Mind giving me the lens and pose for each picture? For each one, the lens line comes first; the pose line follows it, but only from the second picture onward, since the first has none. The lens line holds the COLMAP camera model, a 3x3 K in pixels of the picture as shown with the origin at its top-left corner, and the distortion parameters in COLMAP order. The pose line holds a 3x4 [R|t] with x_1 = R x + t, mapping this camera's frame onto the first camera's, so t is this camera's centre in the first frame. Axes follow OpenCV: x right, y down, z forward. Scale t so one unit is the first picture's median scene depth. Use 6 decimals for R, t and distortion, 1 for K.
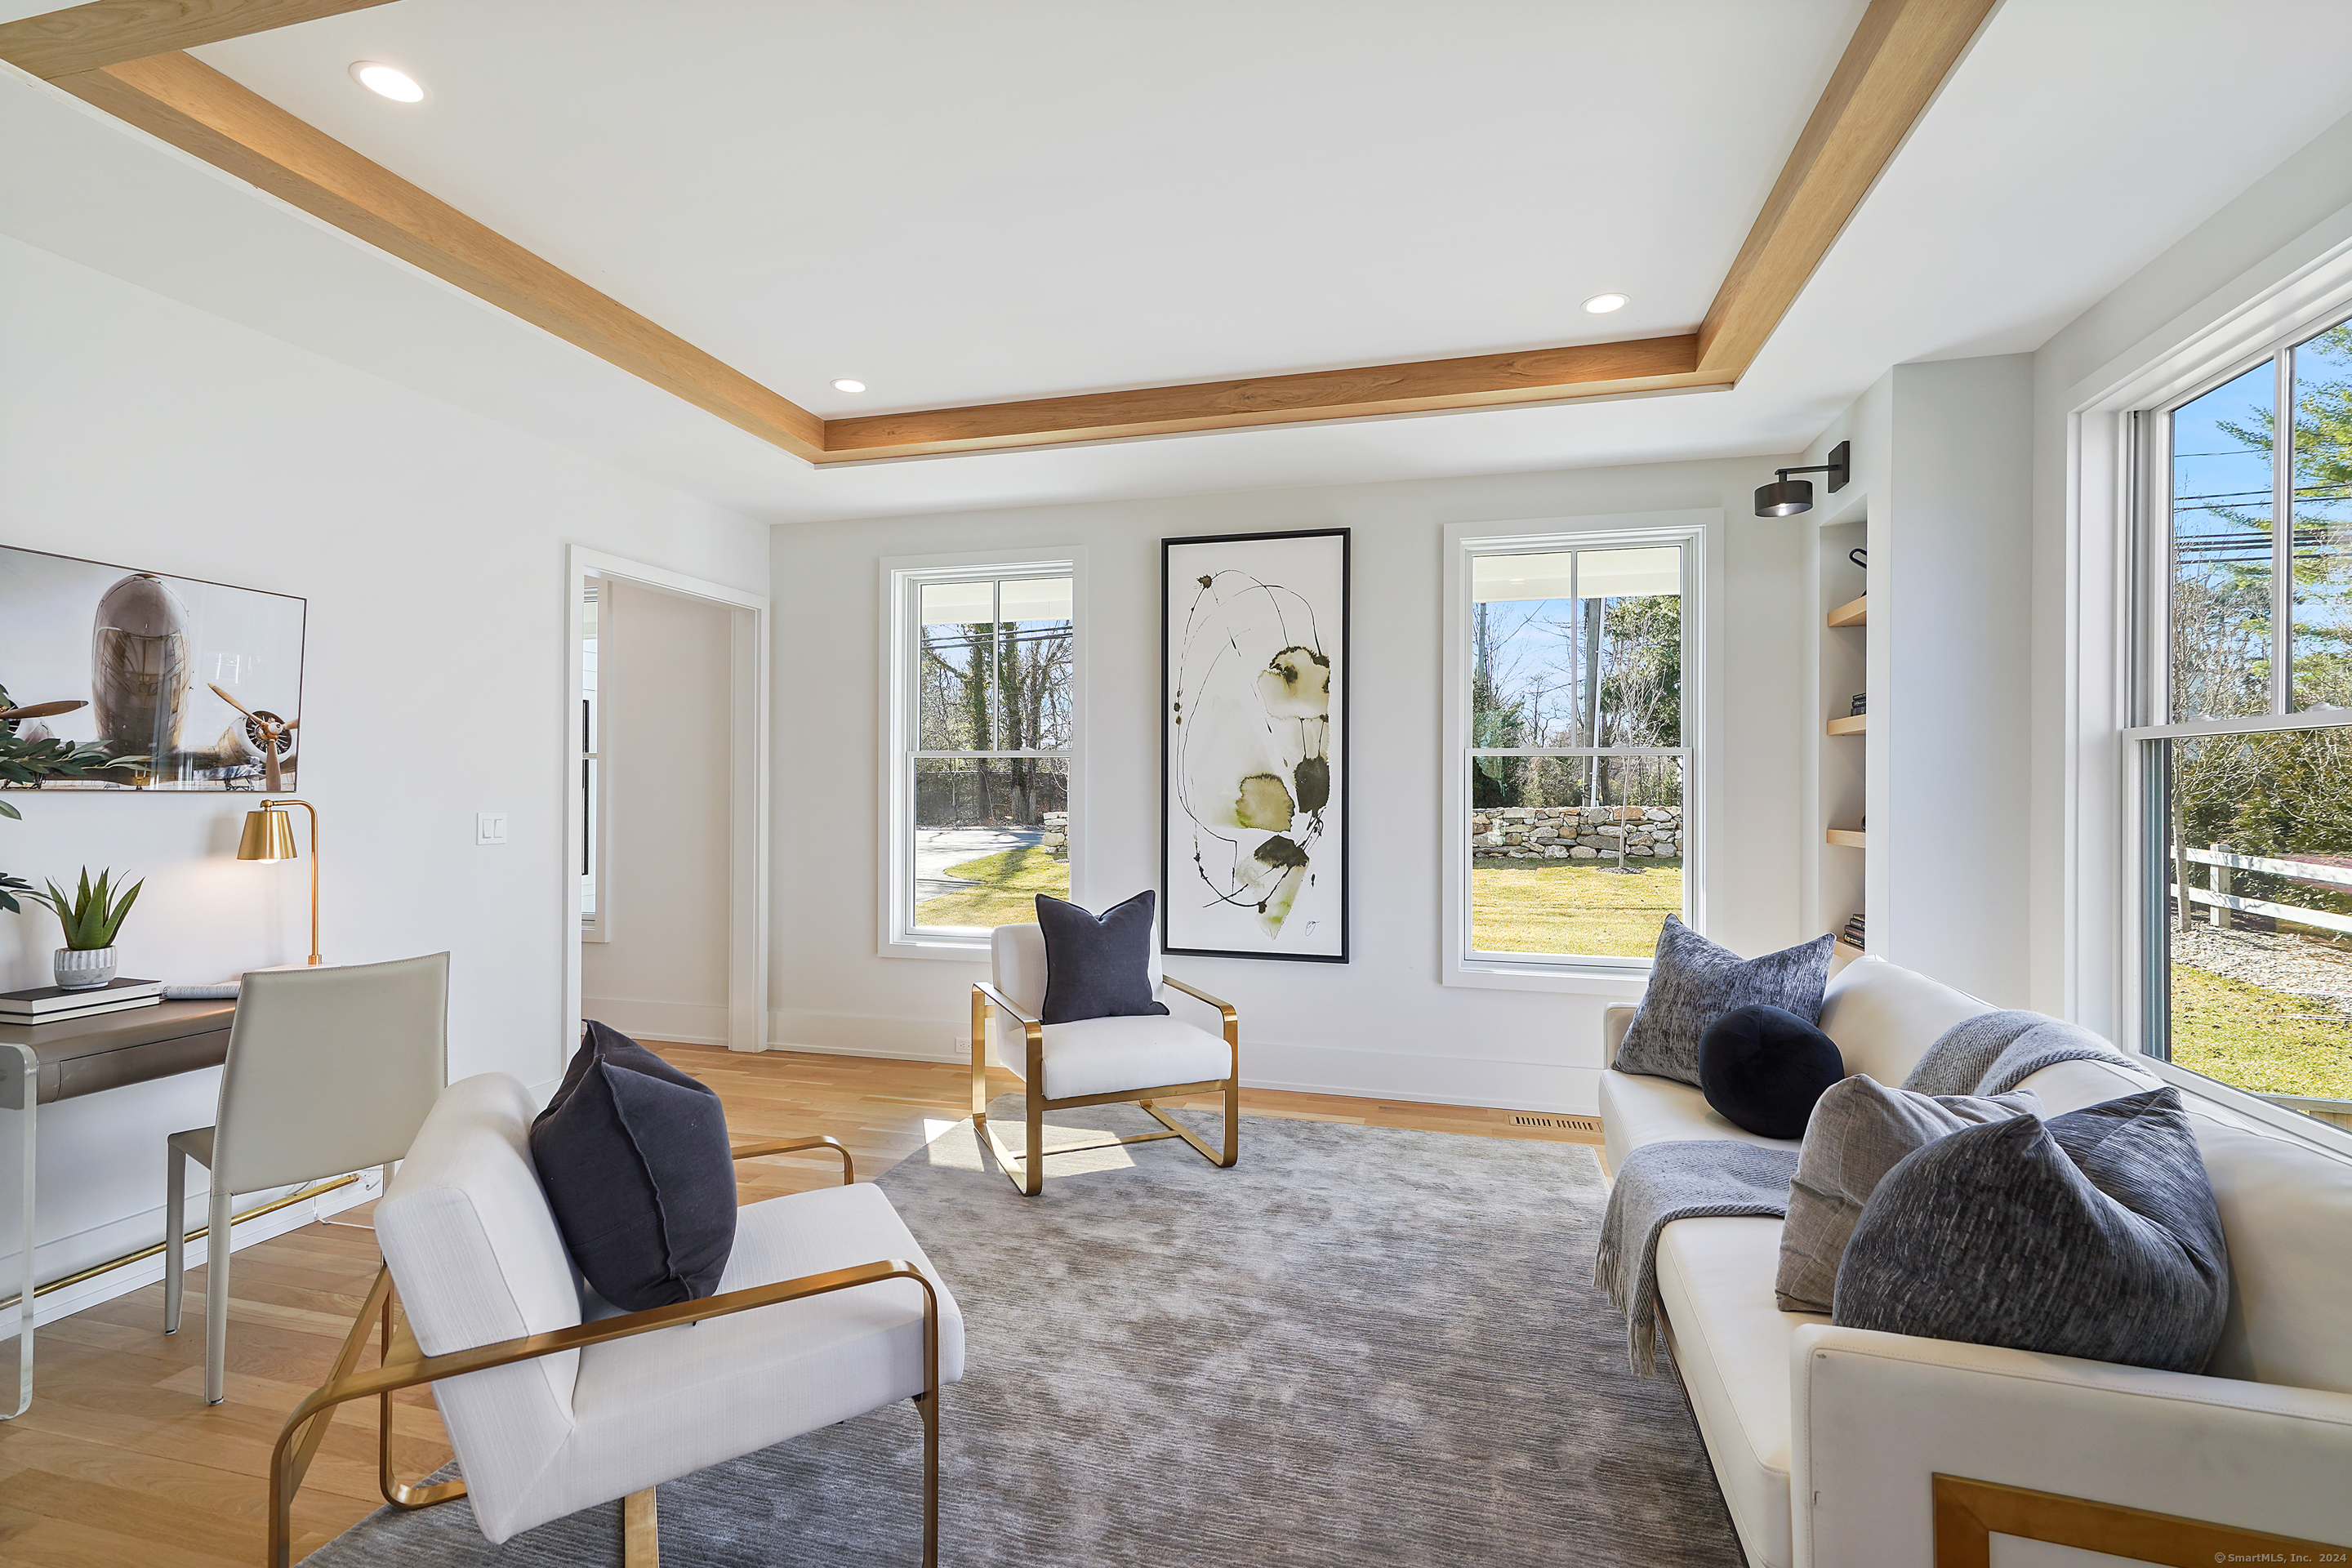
lens RADIAL K [[1079.8, 0, 1163.1], [0, 1079.8, 800.0], [0, 0, 1]] dist [0.013403, 0.000943]
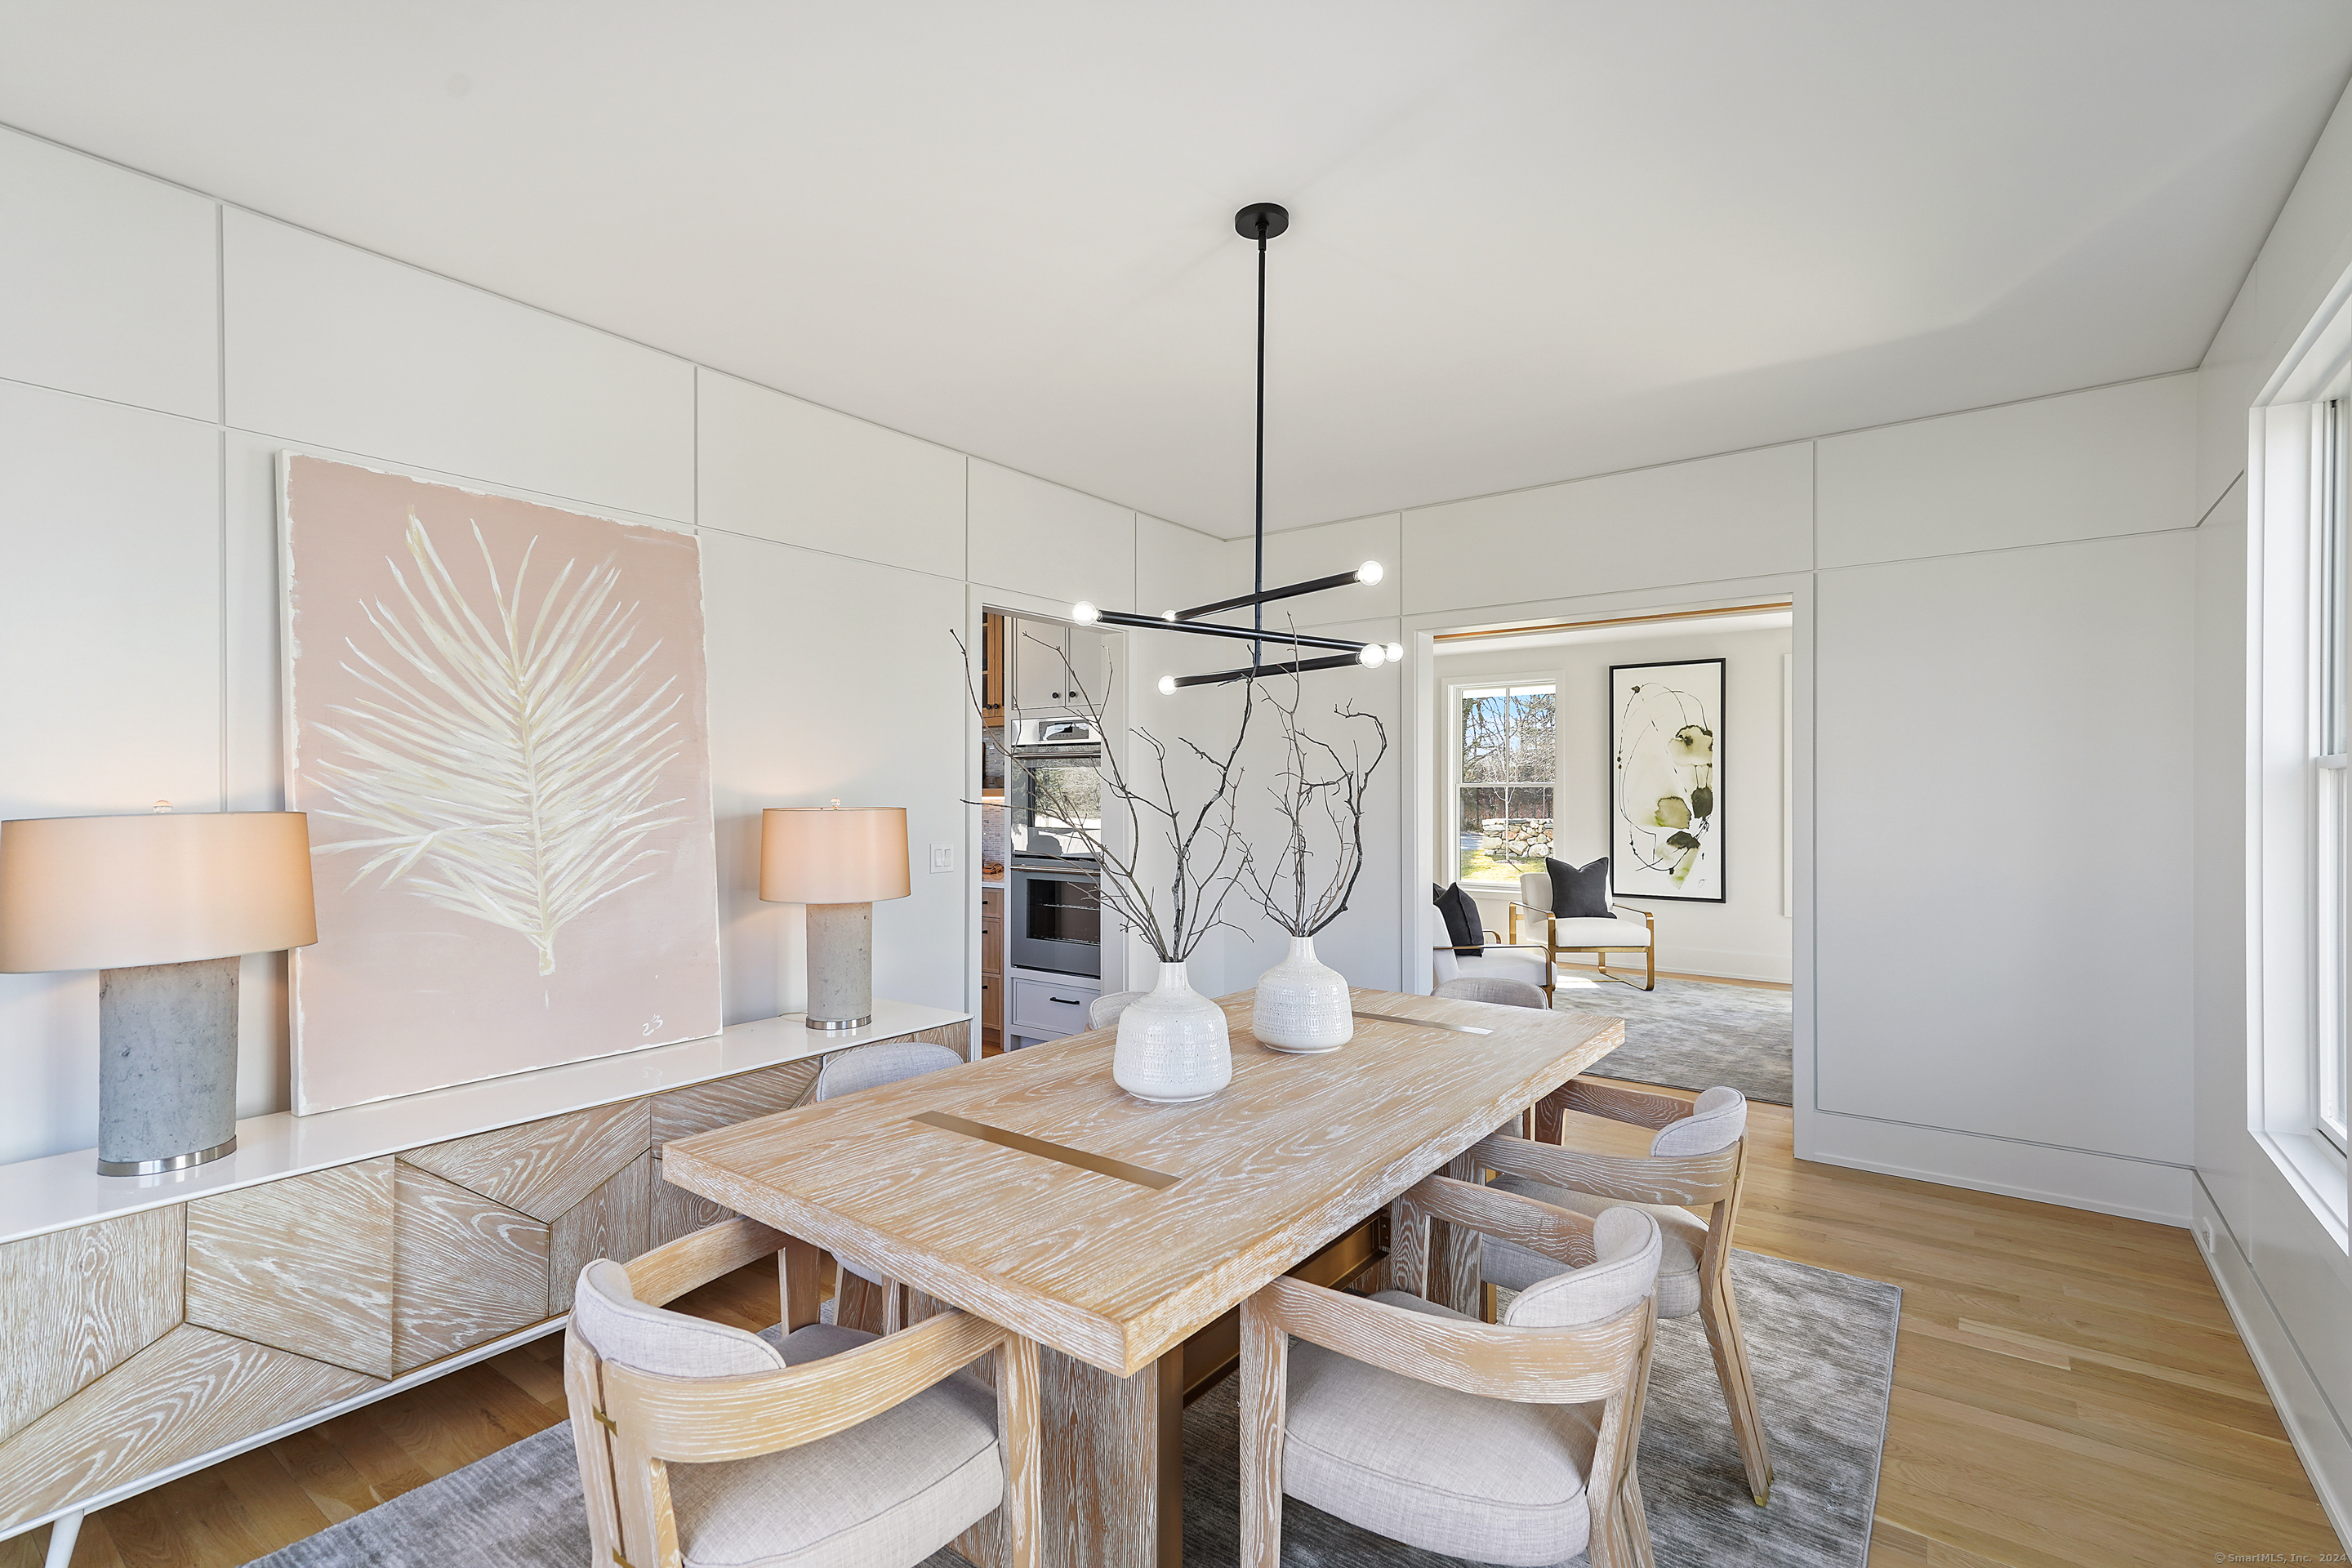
lens RADIAL K [[1079.8, 0, 1163.1], [0, 1079.8, 800.0], [0, 0, 1]] dist [0.013403, 0.000943]
pose [[0.930352, -0.003337, -0.366654, -0.033985], [0.000920, 0.999977, -0.006768, -0.007114], [0.366668, 0.005960, 0.930333, -0.987713]]
